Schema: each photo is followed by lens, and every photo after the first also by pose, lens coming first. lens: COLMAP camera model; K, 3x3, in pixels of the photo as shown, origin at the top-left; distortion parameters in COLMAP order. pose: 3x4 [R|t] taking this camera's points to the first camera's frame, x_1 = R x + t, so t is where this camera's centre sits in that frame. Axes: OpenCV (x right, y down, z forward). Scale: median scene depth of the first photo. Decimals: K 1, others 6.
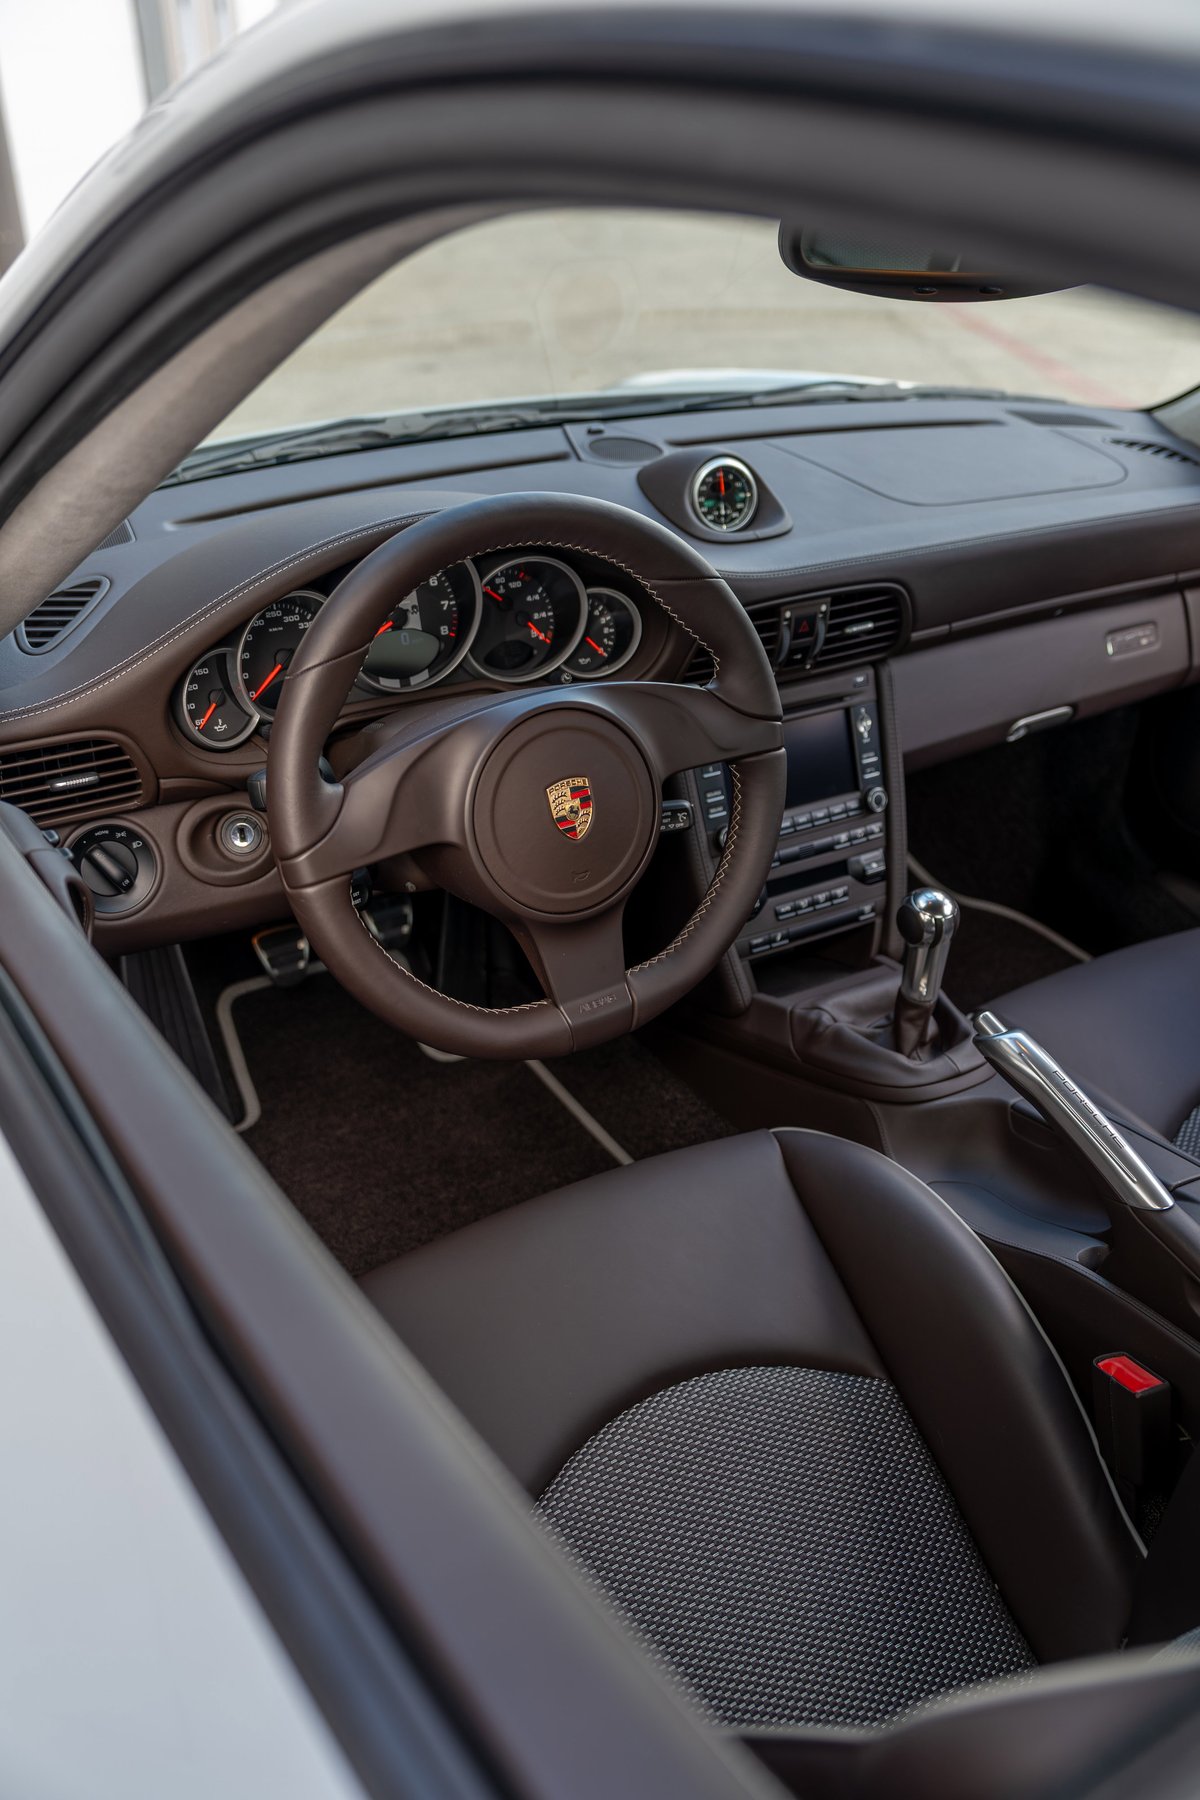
lens RADIAL K [[1610.3, 0, 600.0], [0, 1610.3, 900.0], [0, 0, 1]] dist [-0.000383, -0.001739]
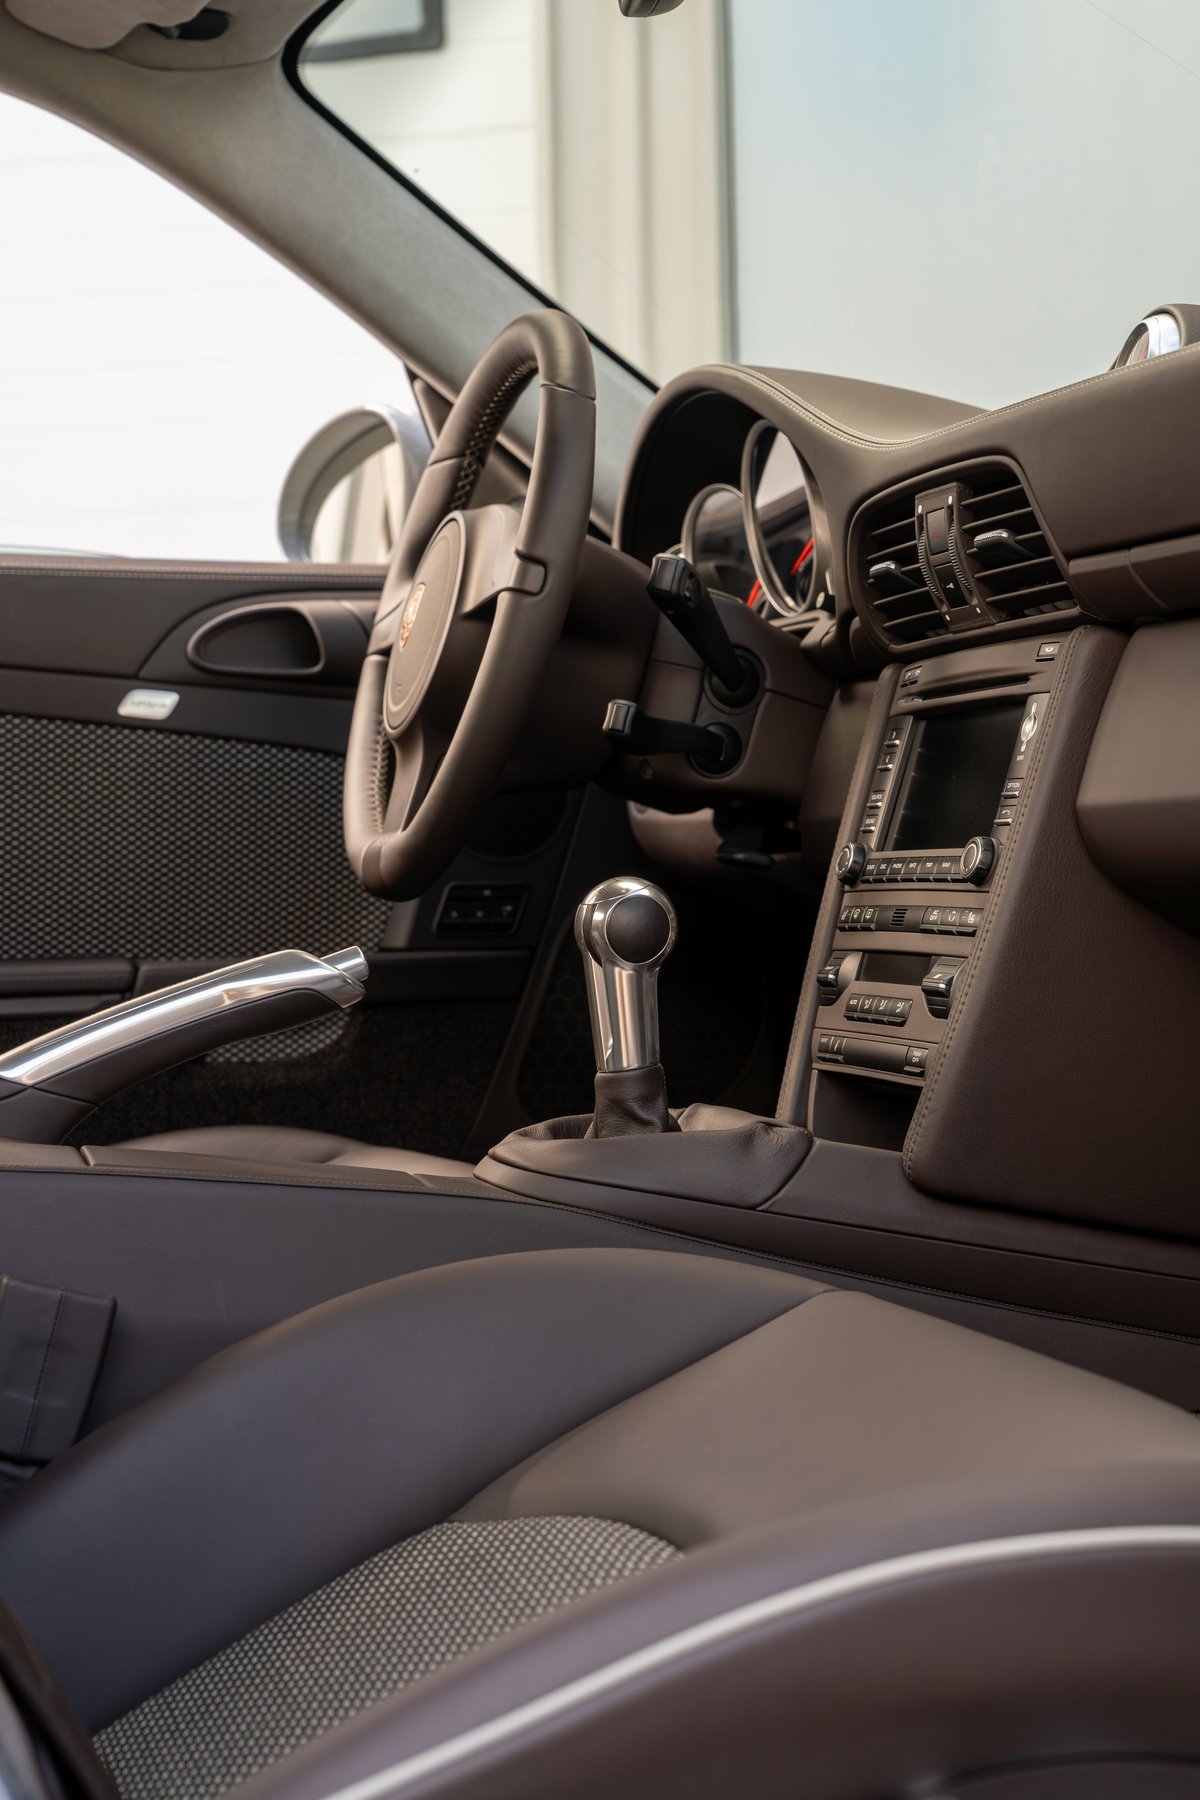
lens RADIAL K [[2589.9, 0, 669.6], [0, 2589.9, 896.2], [0, 0, 1]] dist [-0.005775, -0.015605]
pose [[-0.213301, 0.016665, -0.976844, 1.143306], [-0.431923, 0.895228, 0.109586, -0.112748], [0.876325, 0.445296, -0.183755, 1.187499]]
